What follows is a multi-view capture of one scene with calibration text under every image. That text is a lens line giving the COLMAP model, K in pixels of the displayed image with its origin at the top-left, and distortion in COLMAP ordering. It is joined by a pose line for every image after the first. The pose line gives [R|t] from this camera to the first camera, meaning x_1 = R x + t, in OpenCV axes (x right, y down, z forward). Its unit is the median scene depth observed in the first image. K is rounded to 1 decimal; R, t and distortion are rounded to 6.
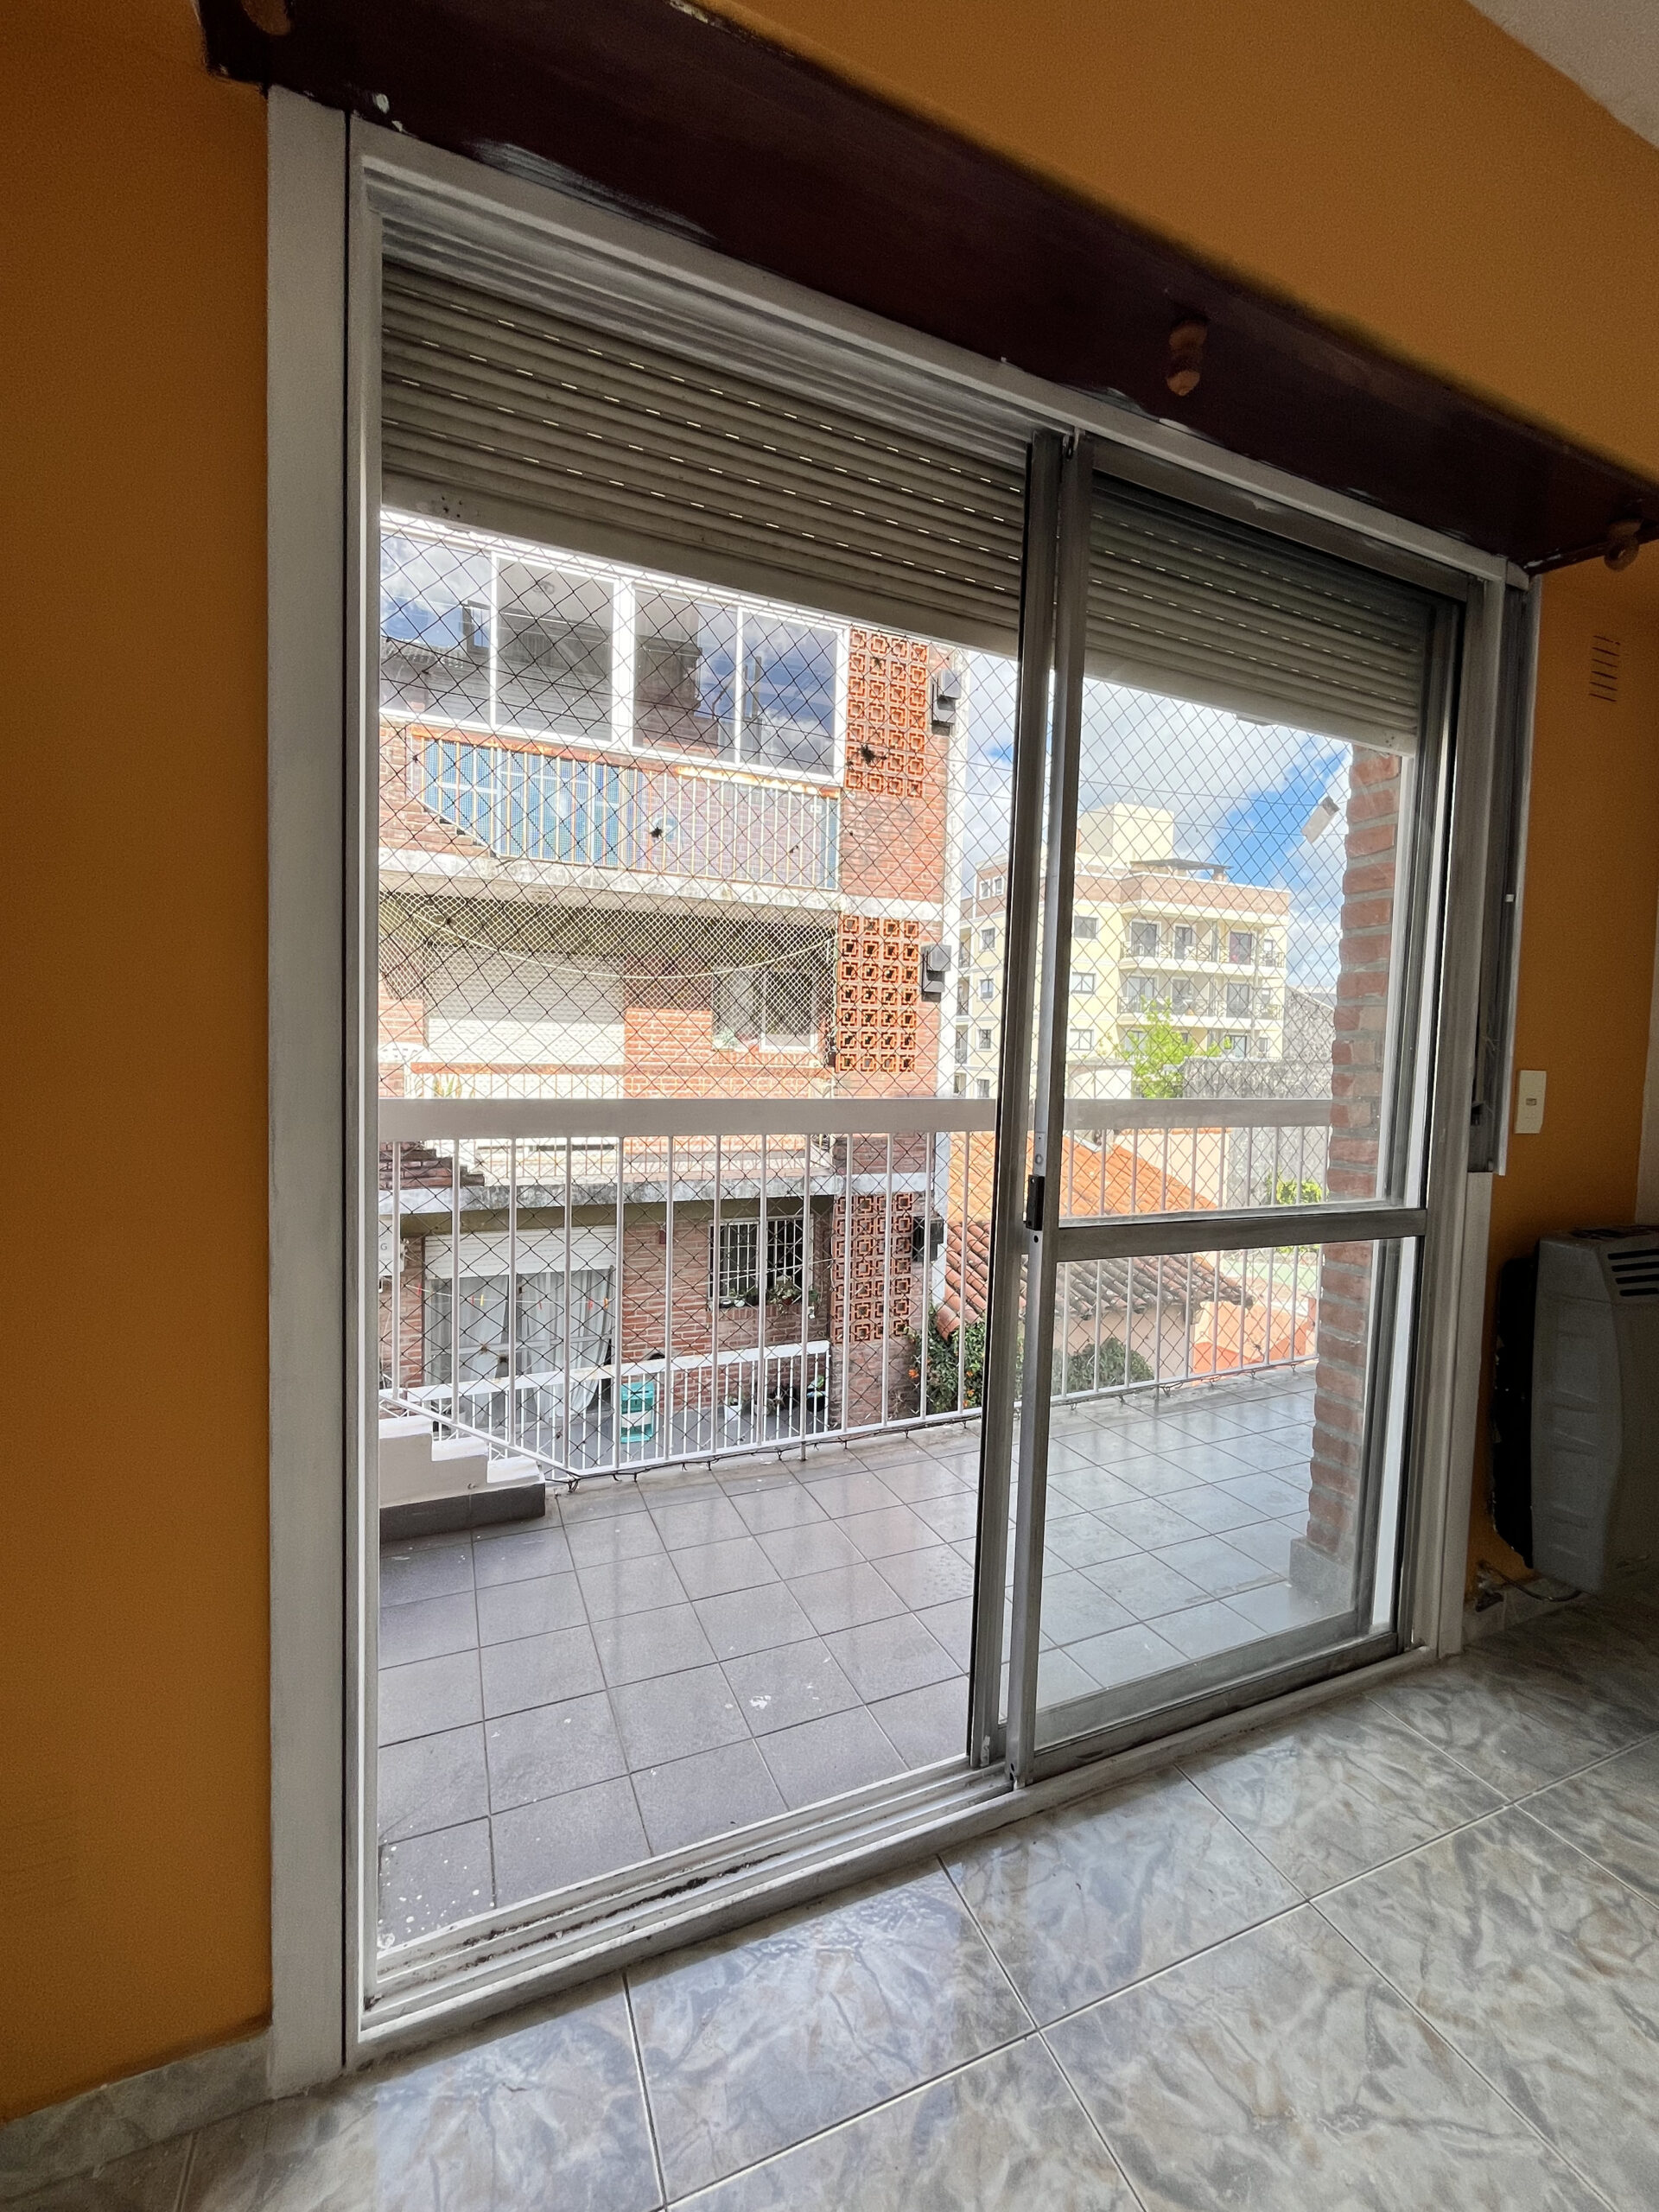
lens RADIAL K [[896.0, 0, 828.7], [0, 896.0, 1104.9], [0, 0, 1]] dist [-0.002847, -0.000141]
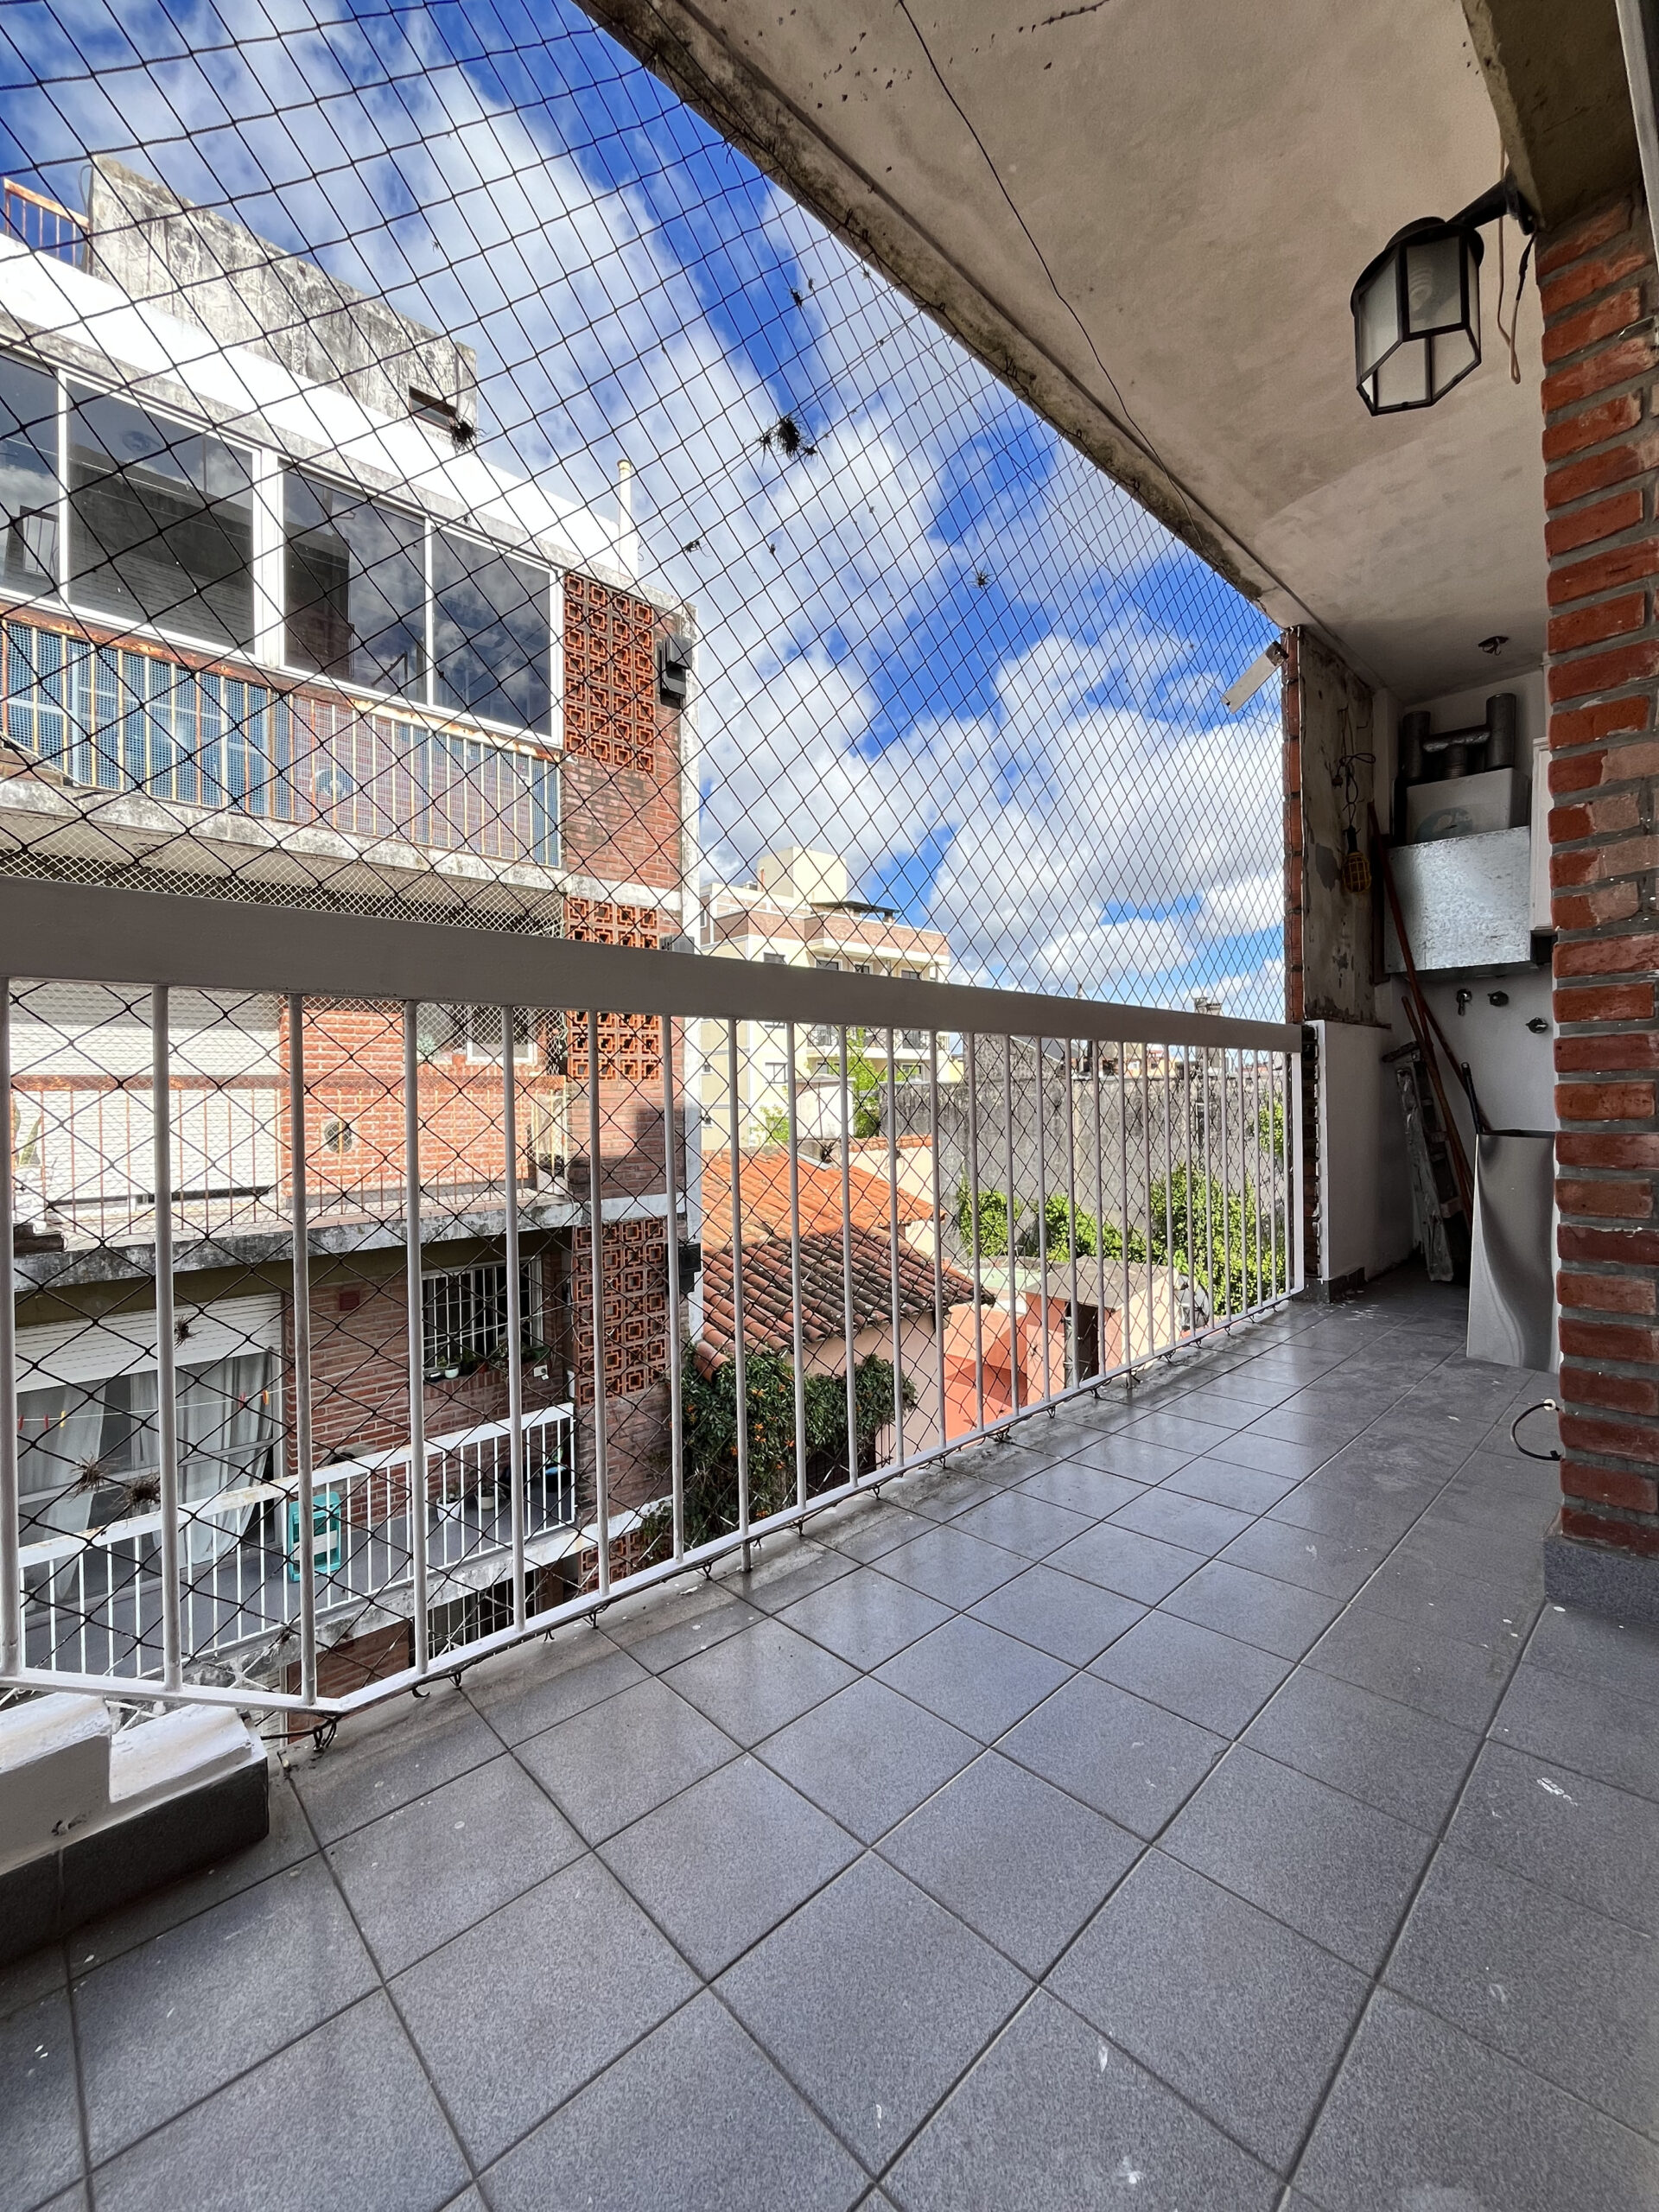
lens RADIAL K [[896.0, 0, 835.3], [0, 896.0, 1098.4], [0, 0, 1]] dist [-0.002847, -0.000141]
pose [[0.938005, -0.041897, 0.344079, -0.047911], [0.060670, 0.997189, -0.043971, 0.033117], [-0.341270, 0.062120, 0.937911, 0.117188]]
